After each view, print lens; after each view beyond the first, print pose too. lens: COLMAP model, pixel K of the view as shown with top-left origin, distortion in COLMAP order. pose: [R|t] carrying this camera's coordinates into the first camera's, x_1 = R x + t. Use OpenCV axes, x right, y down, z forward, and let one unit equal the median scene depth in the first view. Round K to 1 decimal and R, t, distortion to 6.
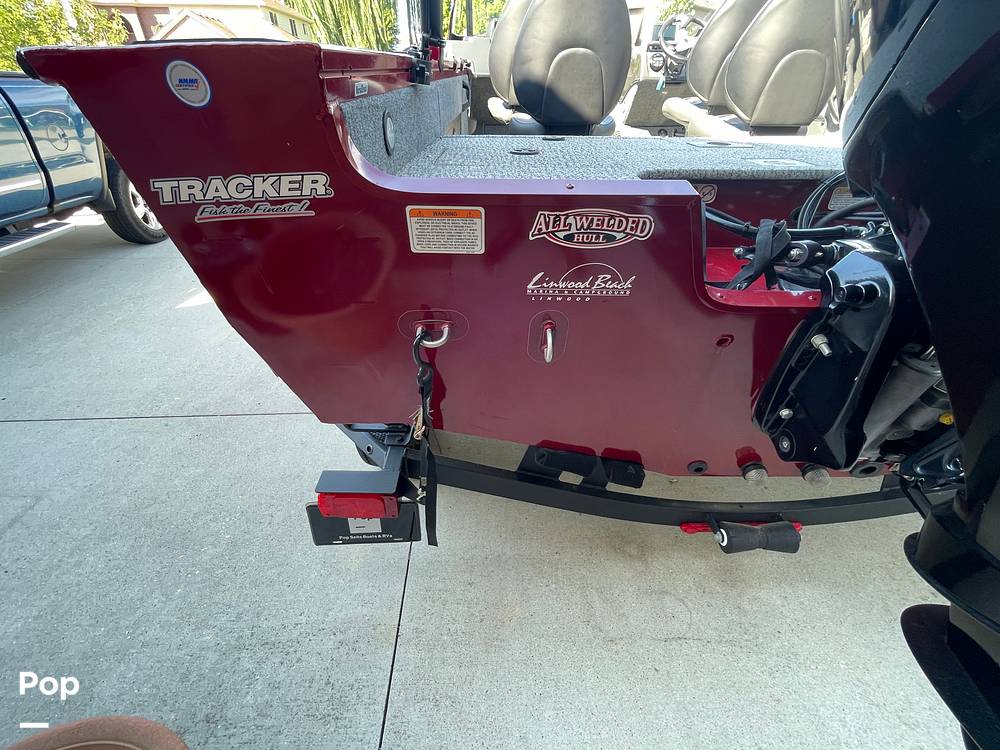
lens RADIAL K [[443.3, 0, 498.0], [0, 443.3, 373.4], [0, 0, 1]] dist [0.000246, 0.000026]
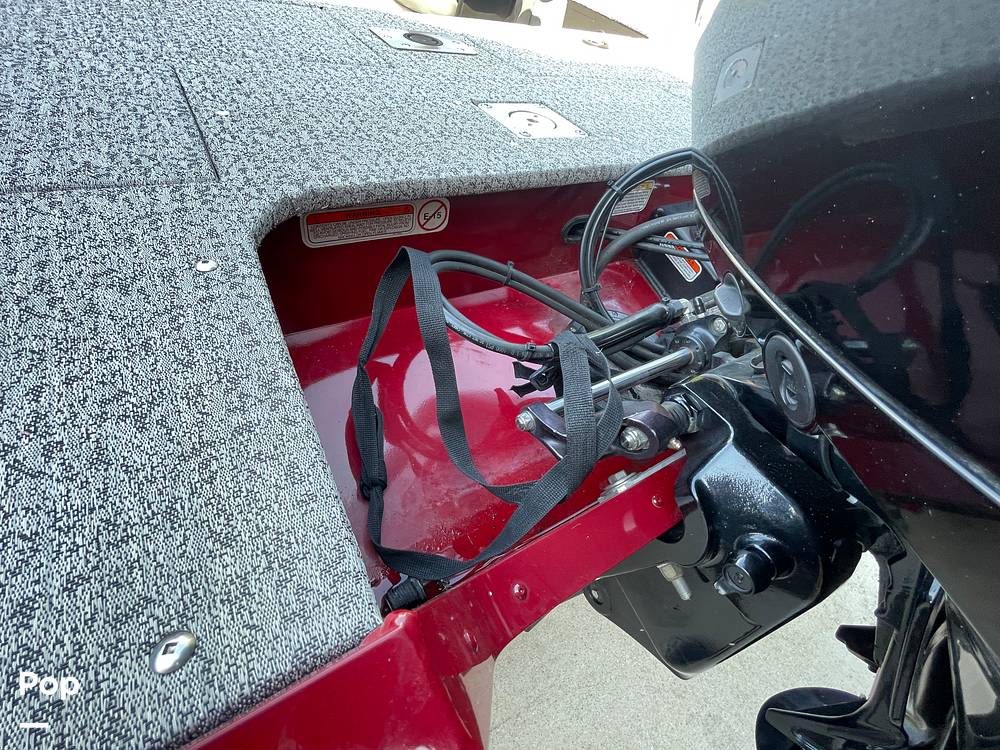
lens RADIAL K [[443.3, 0, 499.5], [0, 443.3, 380.2], [0, 0, 1]] dist [0.000246, 0.000026]
pose [[0.840208, -0.265838, 0.472632, 0.212071], [0.126498, 0.943630, 0.305878, -0.316188], [-0.527303, -0.197214, 0.826473, 0.436741]]
